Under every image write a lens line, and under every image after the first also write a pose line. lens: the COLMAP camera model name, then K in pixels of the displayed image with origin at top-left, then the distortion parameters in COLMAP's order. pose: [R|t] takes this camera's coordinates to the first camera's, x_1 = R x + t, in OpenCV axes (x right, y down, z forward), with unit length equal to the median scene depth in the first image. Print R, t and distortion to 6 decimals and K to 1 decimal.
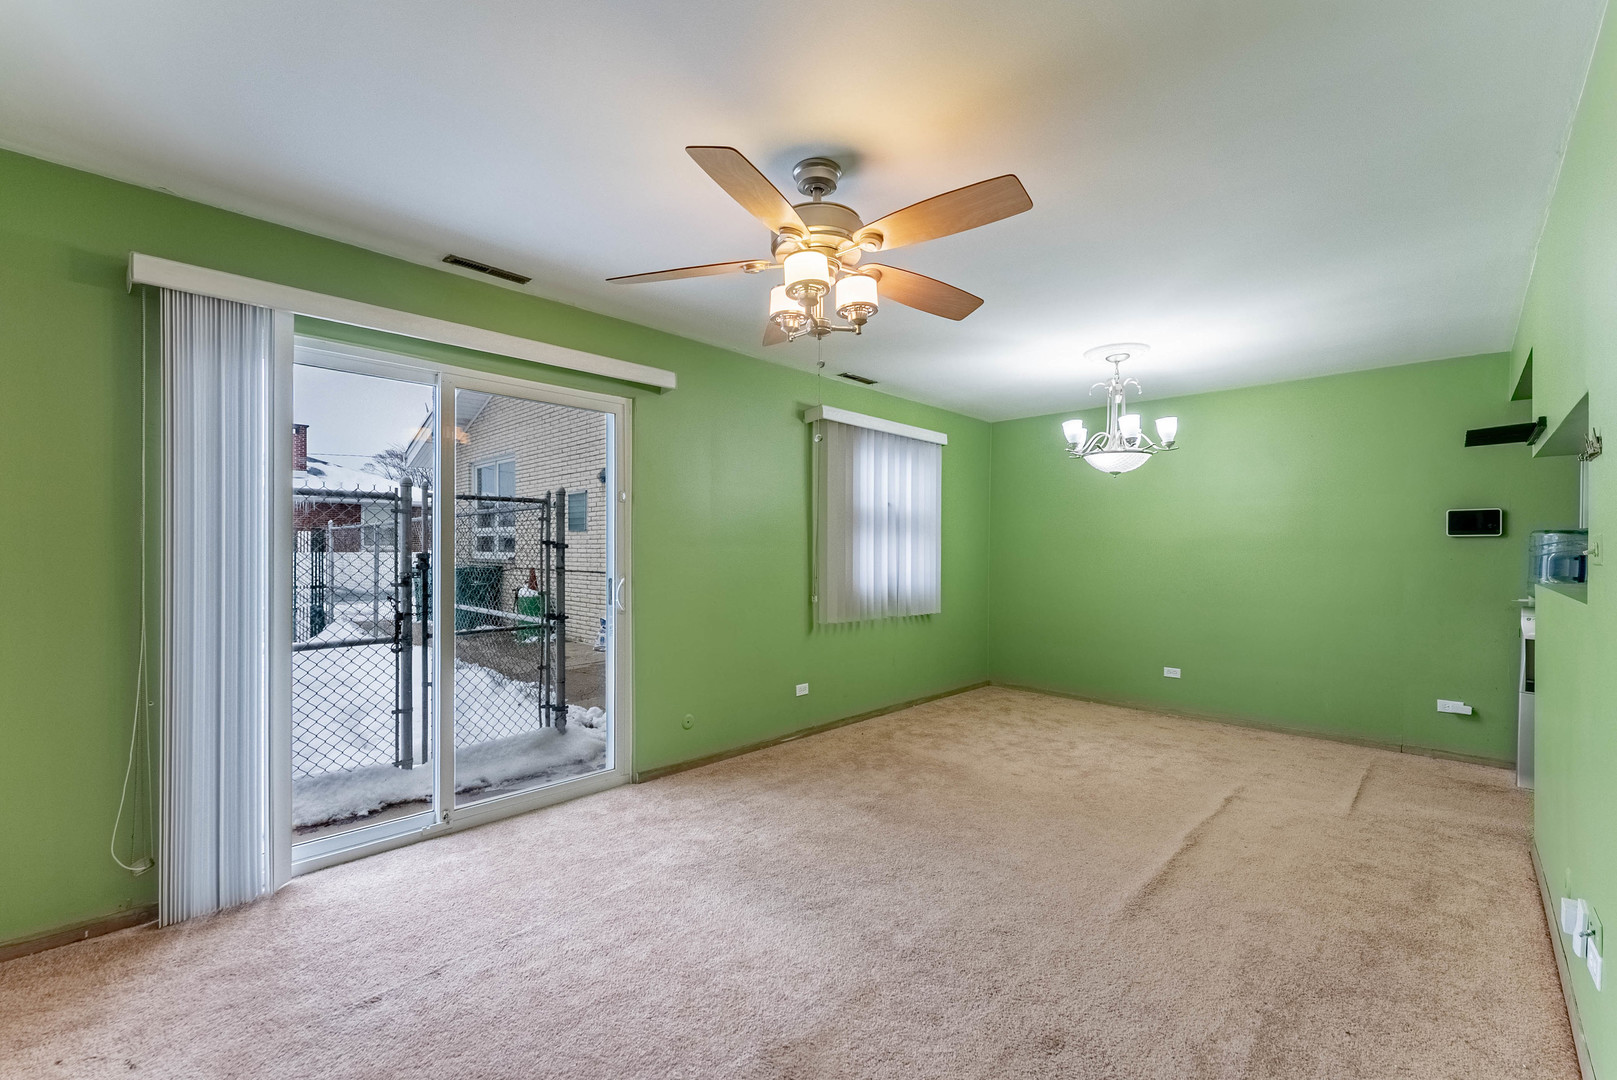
lens RADIAL K [[665.2, 0, 806.9], [0, 665.2, 546.0], [0, 0, 1]] dist [0.001408, -0.000570]
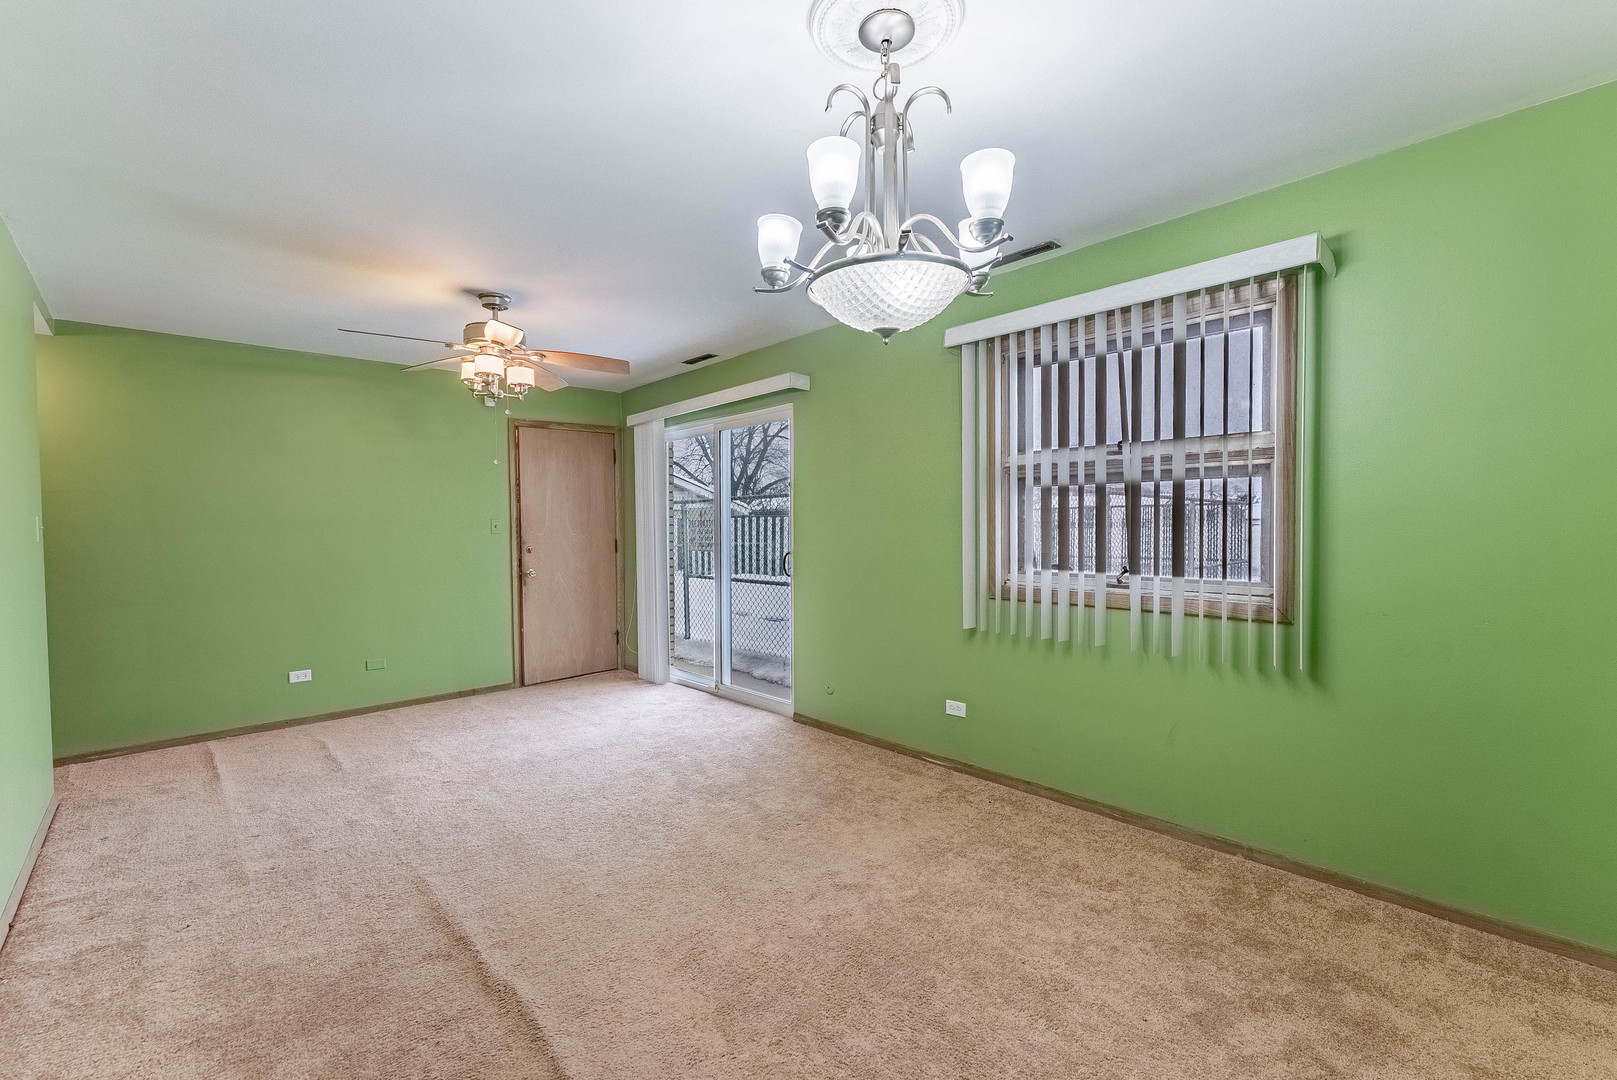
lens RADIAL K [[665.2, 0, 806.9], [0, 665.2, 546.0], [0, 0, 1]] dist [0.001408, -0.000570]
pose [[-0.030509, 0.028113, -0.999139, 0.859352], [0.016562, 0.999481, 0.027617, 0.004092], [0.999397, -0.015705, -0.030959, 0.963402]]
